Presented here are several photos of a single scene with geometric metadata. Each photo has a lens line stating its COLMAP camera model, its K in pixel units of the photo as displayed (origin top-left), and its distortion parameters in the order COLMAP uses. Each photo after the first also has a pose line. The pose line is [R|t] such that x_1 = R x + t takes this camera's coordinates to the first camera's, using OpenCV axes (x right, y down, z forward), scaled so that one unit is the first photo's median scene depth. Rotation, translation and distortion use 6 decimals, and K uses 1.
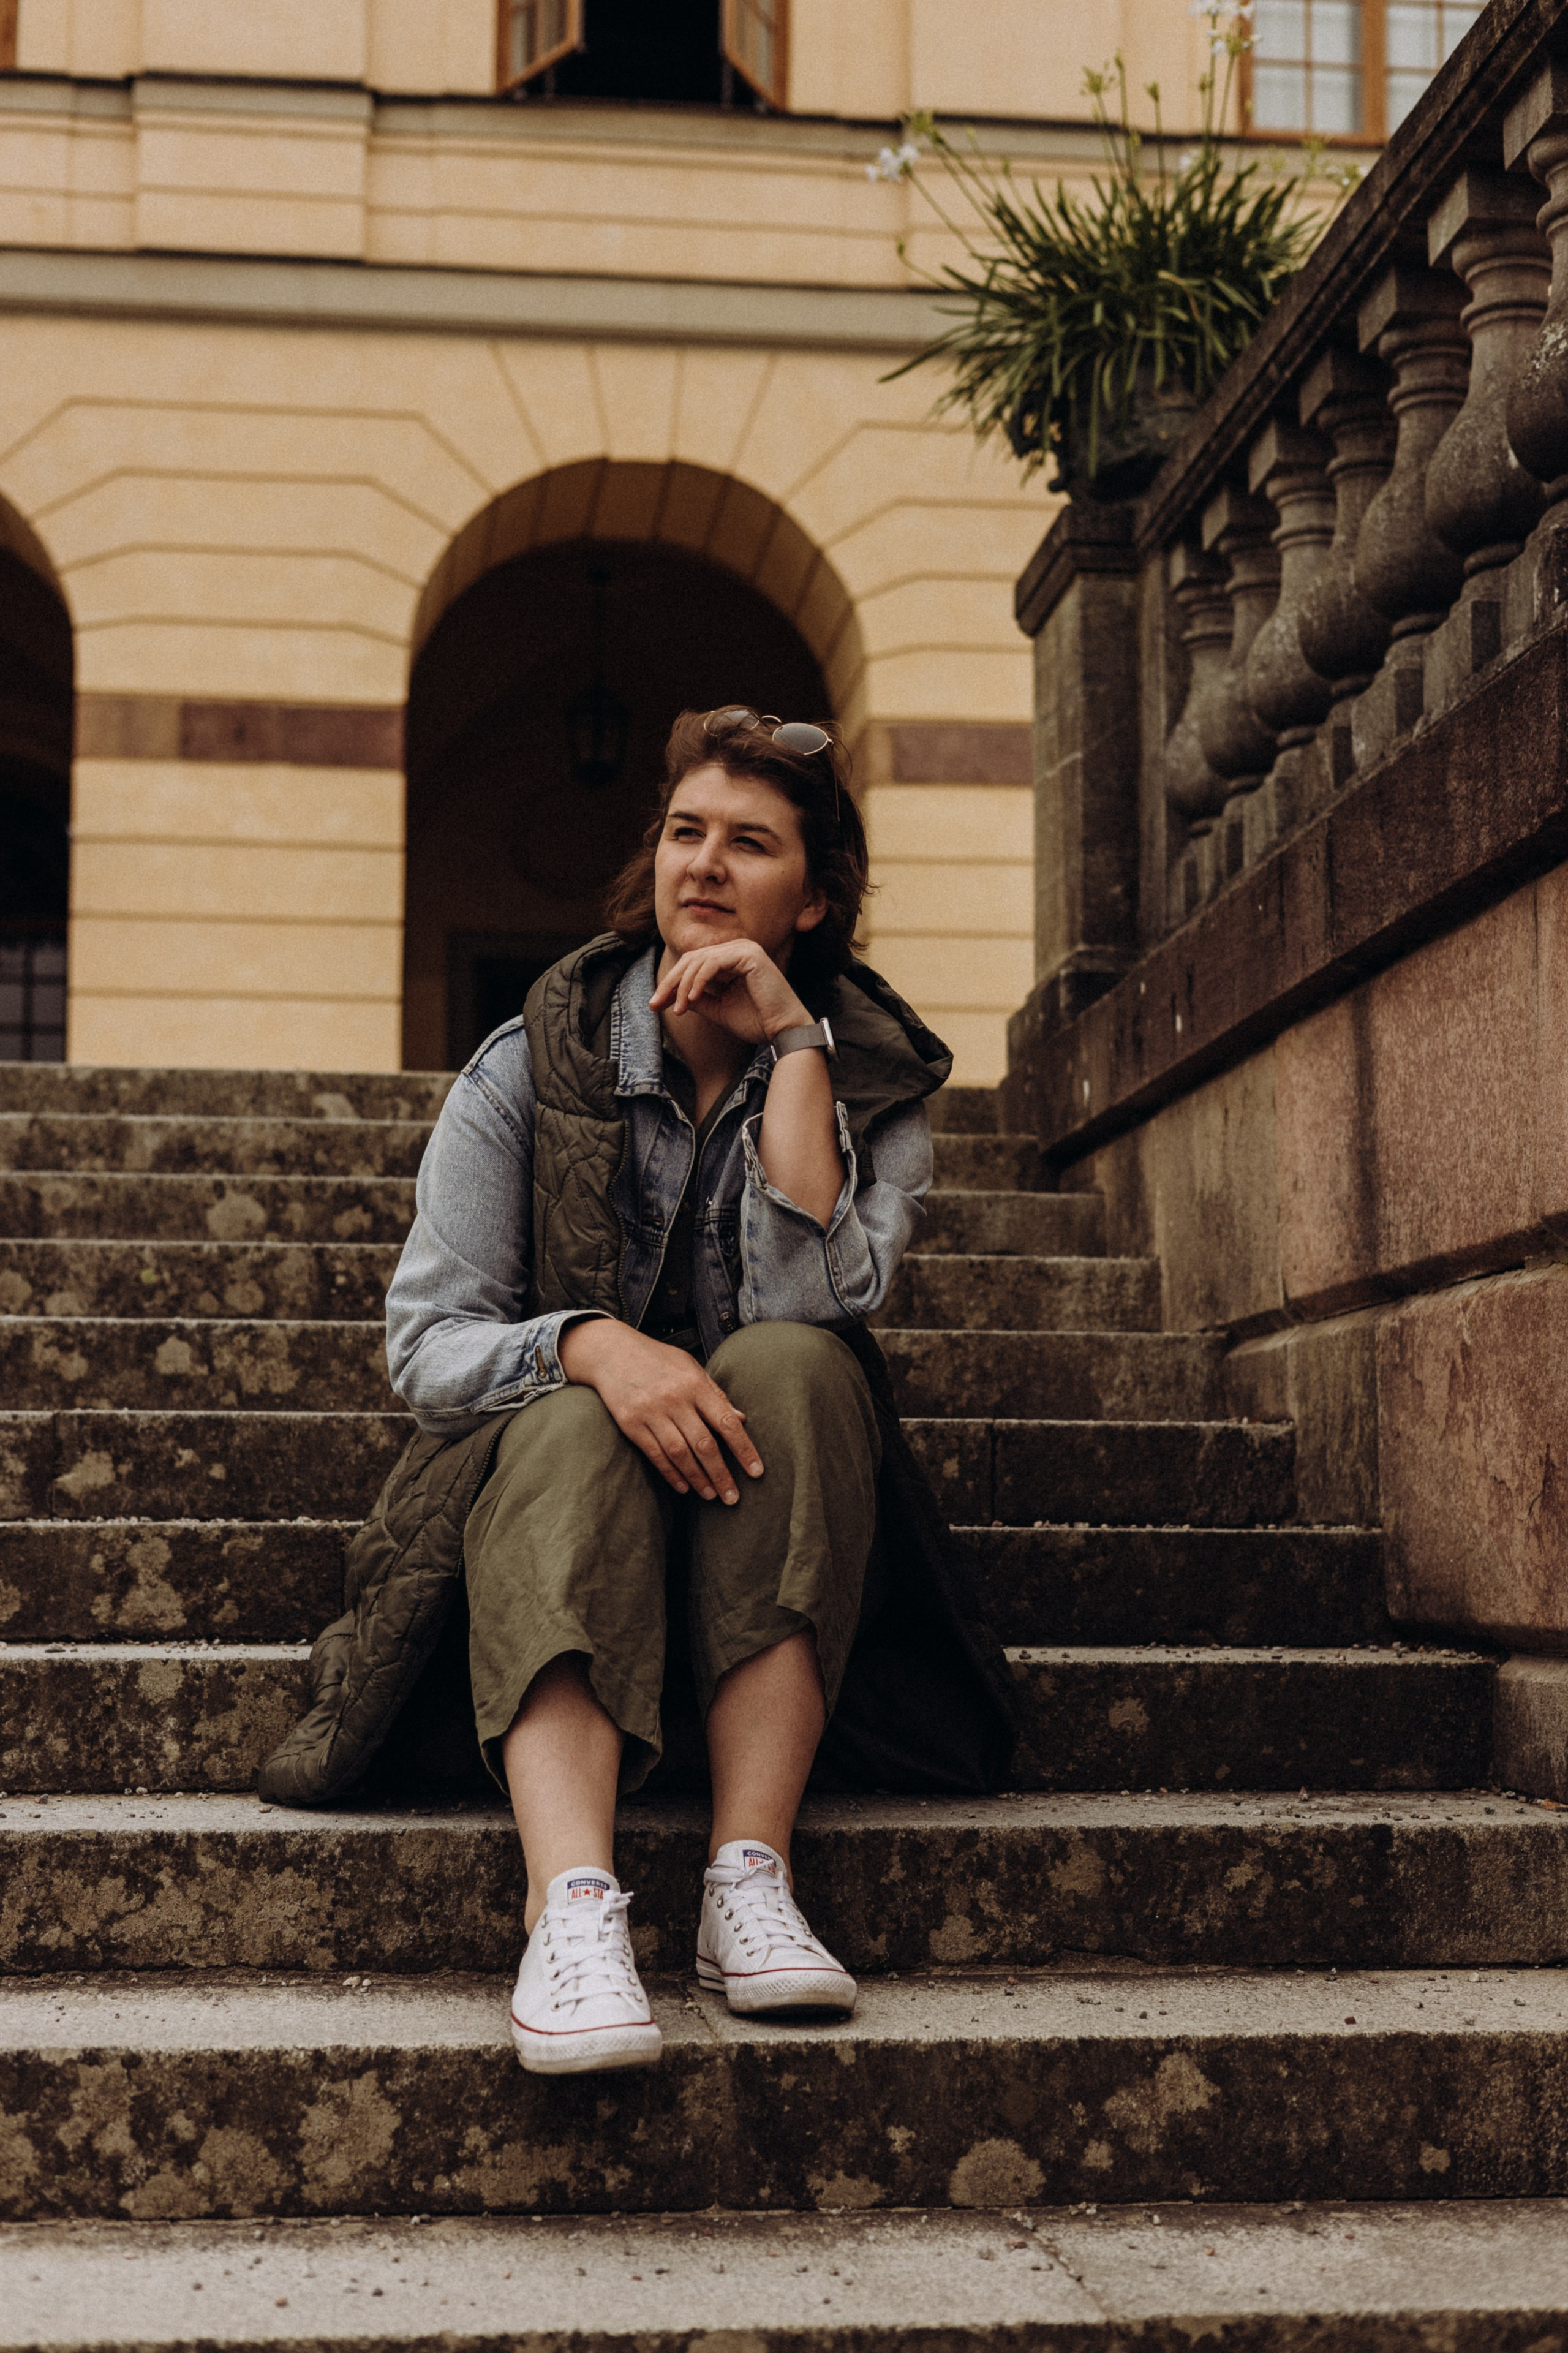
lens RADIAL K [[3375.6, 0, 784.0], [0, 3375.6, 1176.5], [0, 0, 1]] dist [0.022776, -0.034444]
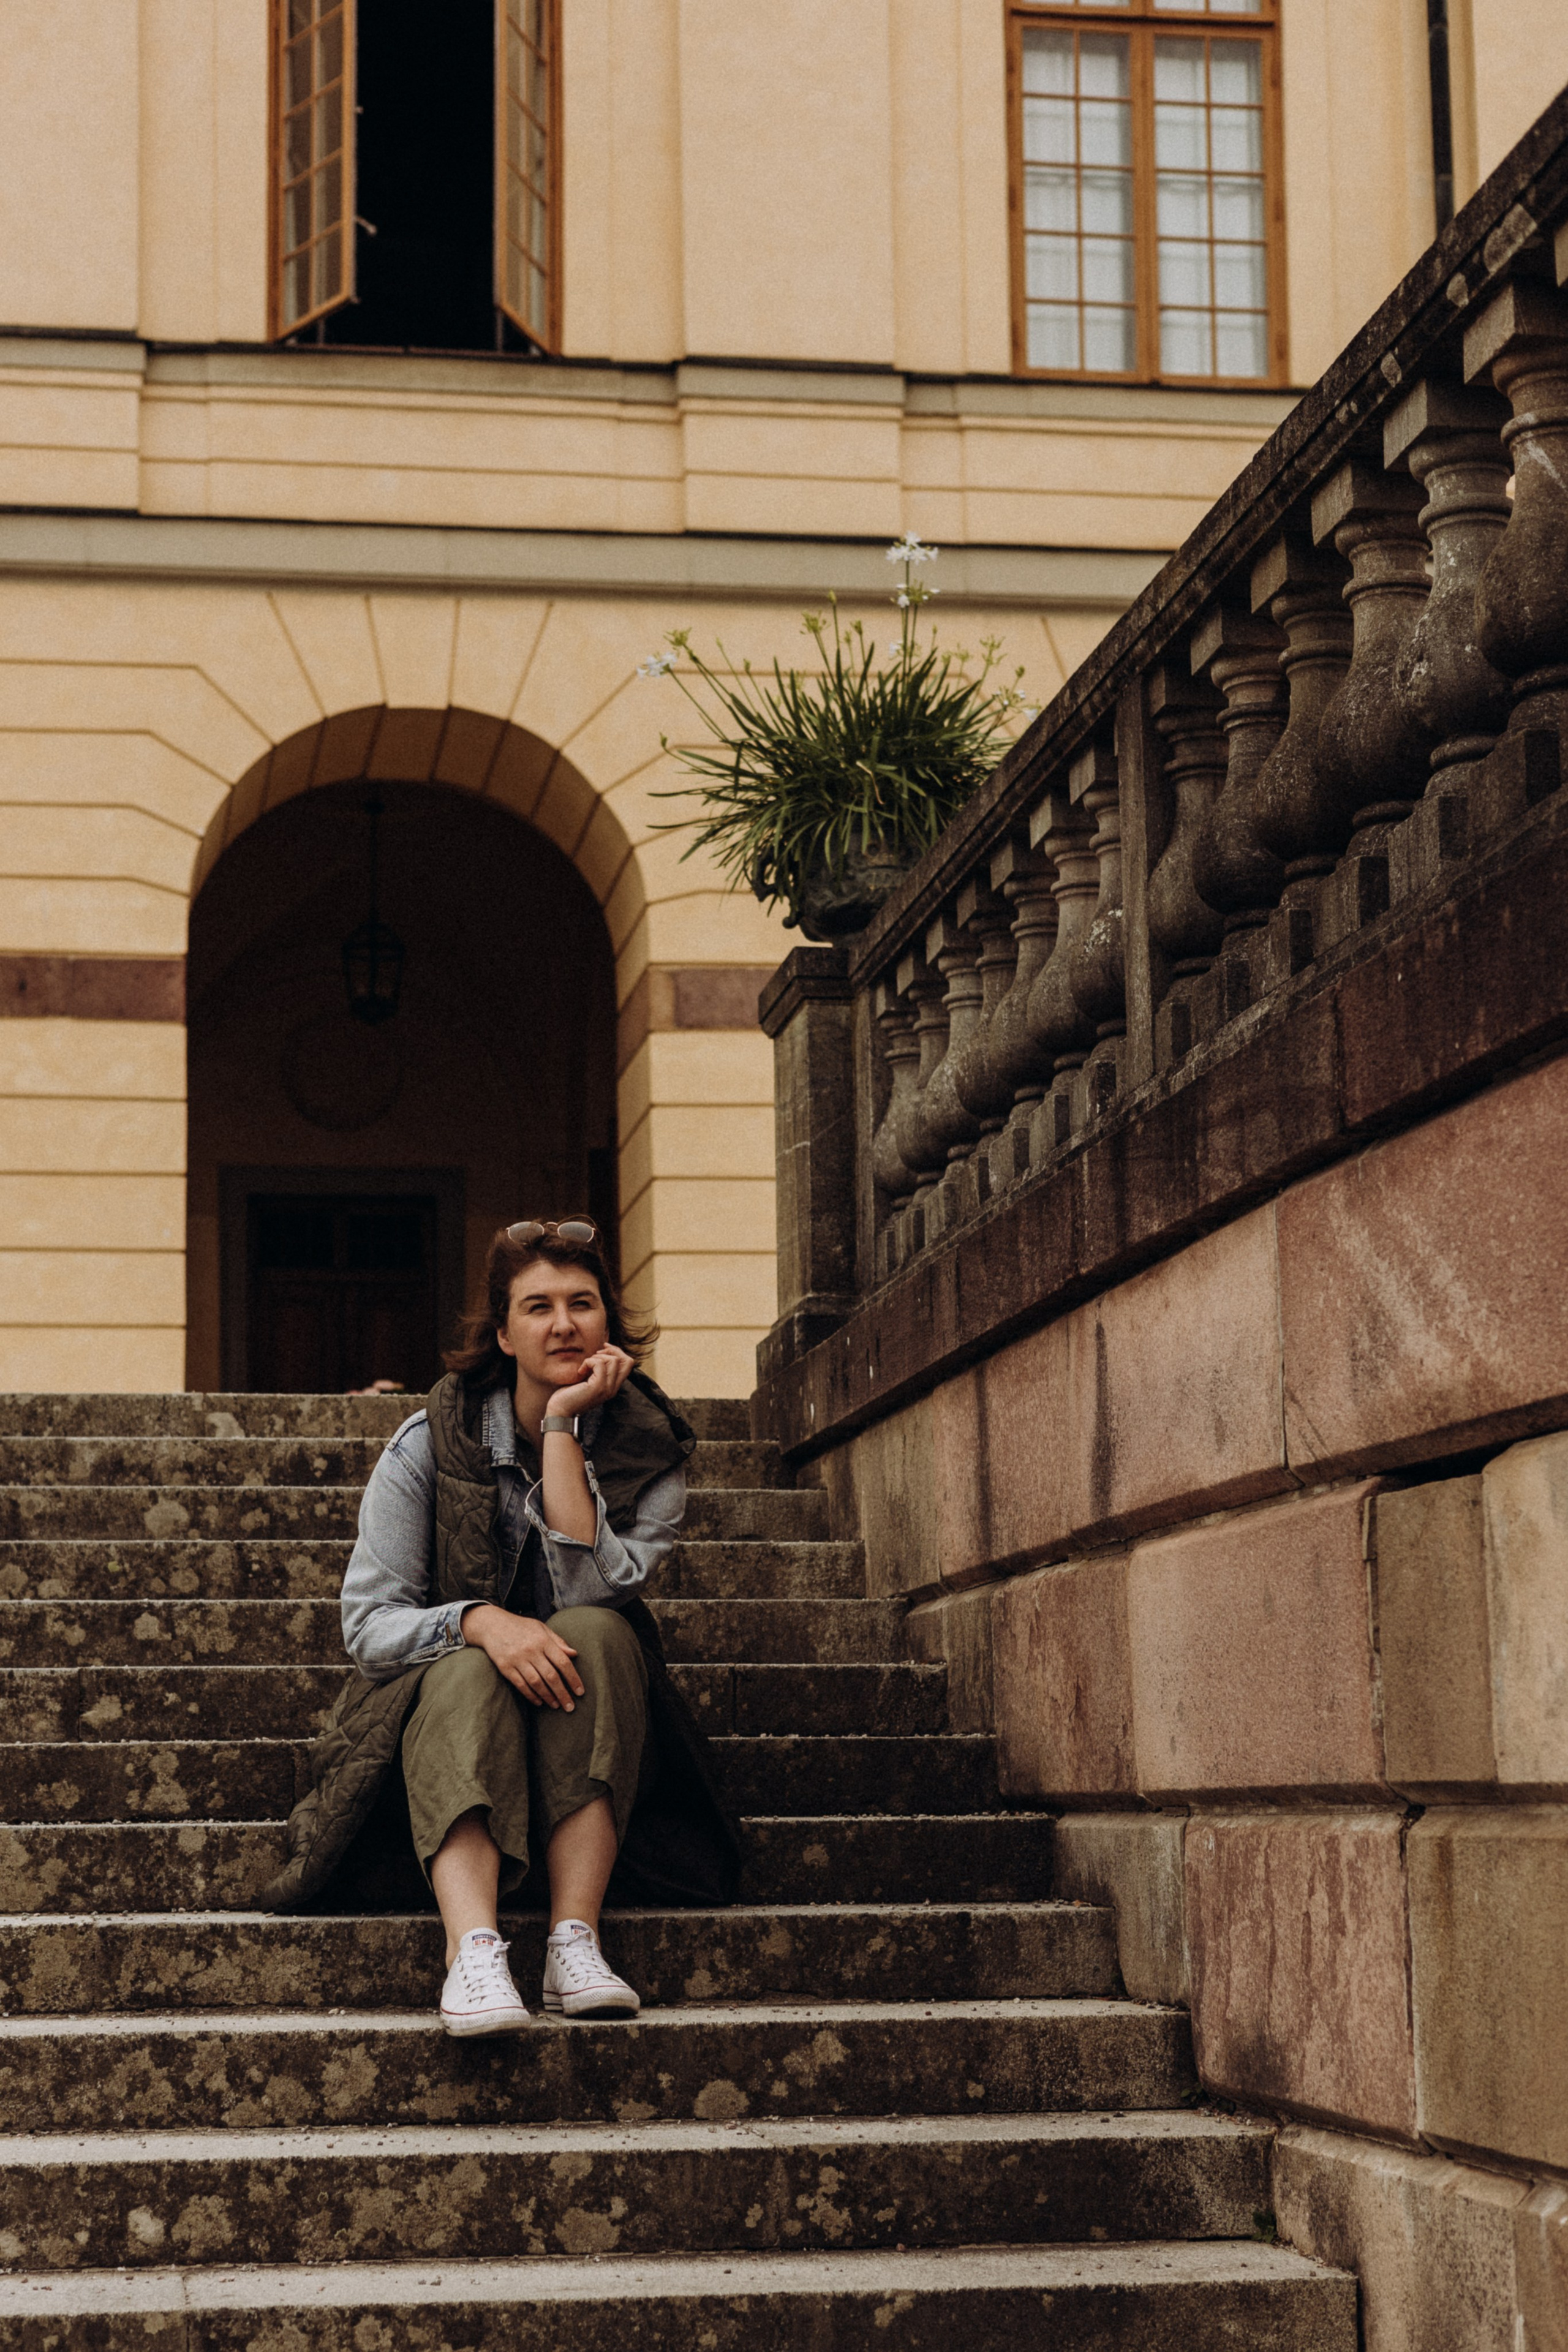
lens RADIAL K [[4221.9, 0, 691.7], [0, 4221.9, 1317.4], [0, 0, 1]] dist [0.008145, 0.016834]
pose [[0.999420, -0.011588, 0.032008, -0.011369], [0.011897, 0.999884, -0.009494, -0.057951], [-0.031894, 0.009869, 0.999443, -0.786061]]
